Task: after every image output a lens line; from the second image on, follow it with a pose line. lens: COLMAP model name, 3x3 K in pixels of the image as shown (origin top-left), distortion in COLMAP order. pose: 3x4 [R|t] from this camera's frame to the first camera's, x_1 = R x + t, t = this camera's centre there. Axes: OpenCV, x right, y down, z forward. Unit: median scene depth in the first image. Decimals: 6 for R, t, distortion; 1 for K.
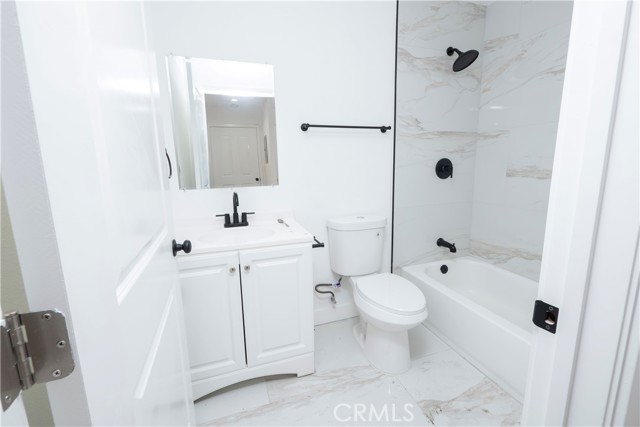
lens RADIAL K [[276.4, 0, 326.5], [0, 276.4, 211.1], [0, 0, 1]] dist [-0.002236, 0.000025]
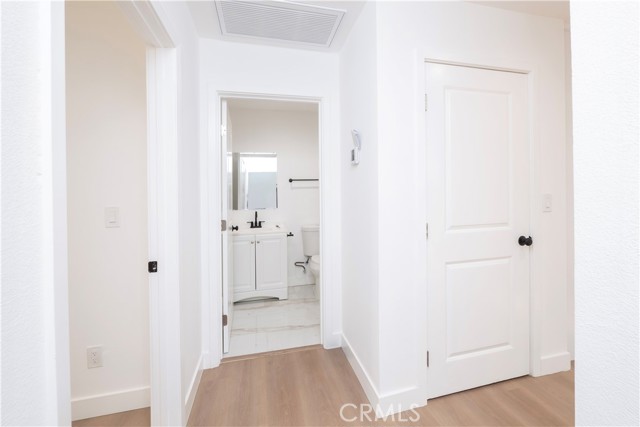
lens RADIAL K [[271.4, 0, 324.6], [0, 271.4, 210.2], [0, 0, 1]] dist [-0.003043, -0.000138]
pose [[0.994785, 0.028205, -0.098021, 0.399793], [-0.038038, 0.994265, -0.099946, 0.114885], [0.094640, 0.103153, 0.990153, -1.023787]]
